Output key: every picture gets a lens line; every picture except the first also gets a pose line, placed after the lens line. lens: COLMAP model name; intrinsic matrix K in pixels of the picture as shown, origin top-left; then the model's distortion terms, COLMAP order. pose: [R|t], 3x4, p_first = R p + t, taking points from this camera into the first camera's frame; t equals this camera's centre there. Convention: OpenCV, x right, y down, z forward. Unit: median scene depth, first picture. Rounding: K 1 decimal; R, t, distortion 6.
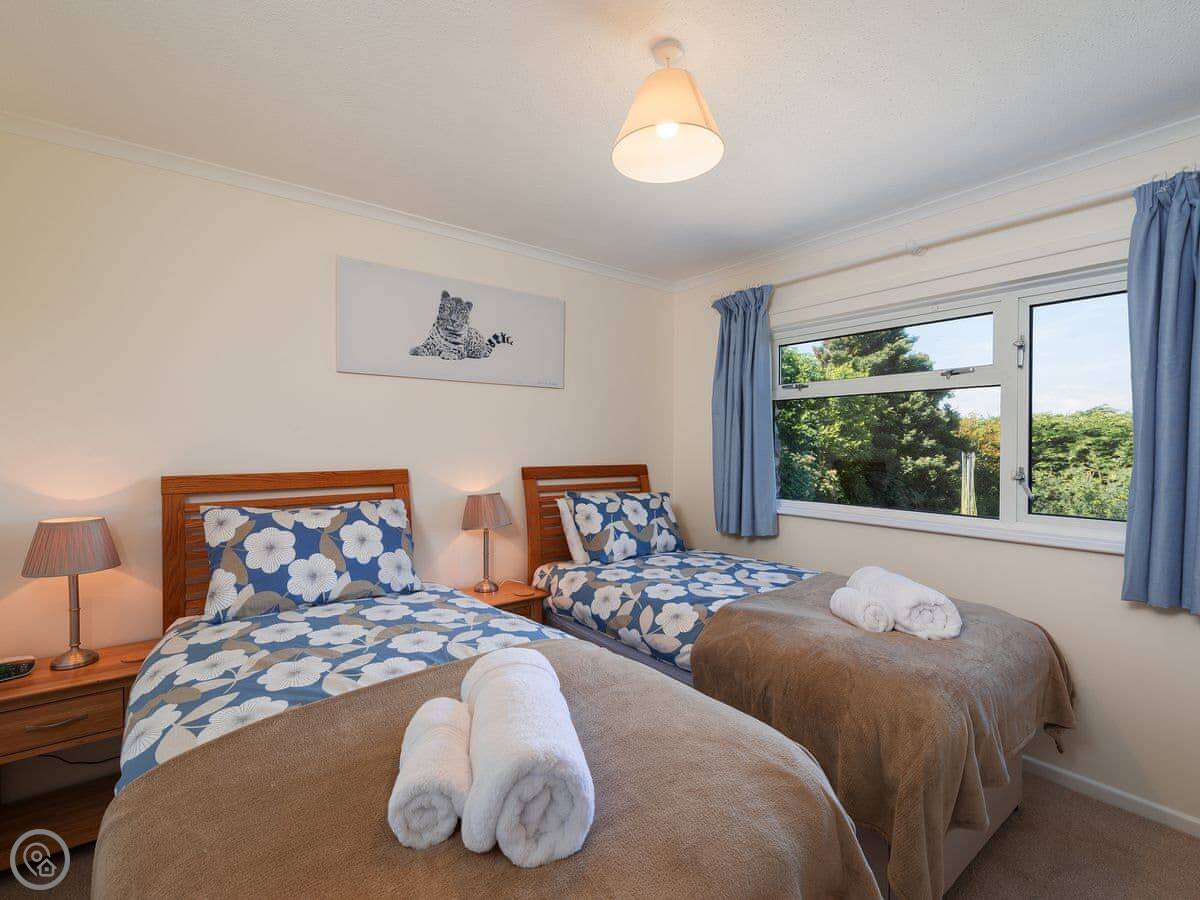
lens RADIAL K [[545.0, 0, 602.3], [0, 545.0, 443.2], [0, 0, 1]] dist [0.001764, 0.000532]
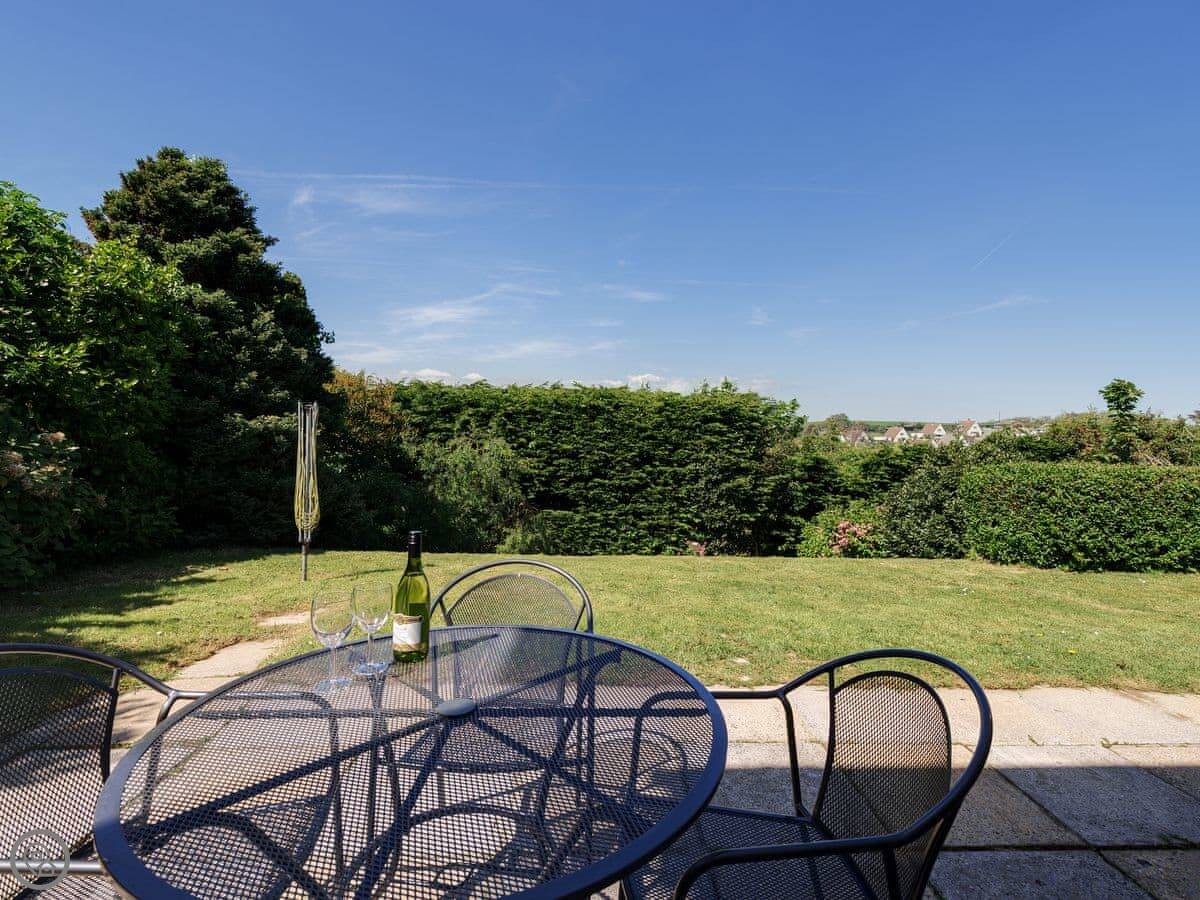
lens RADIAL K [[545.0, 0, 602.3], [0, 545.0, 443.2], [0, 0, 1]] dist [0.001764, 0.000532]
pose [[0.577417, 0.001408, 0.816448, 0.240348], [-0.035486, 0.999097, 0.023373, 0.024013], [-0.815678, -0.042468, 0.576946, 0.250908]]
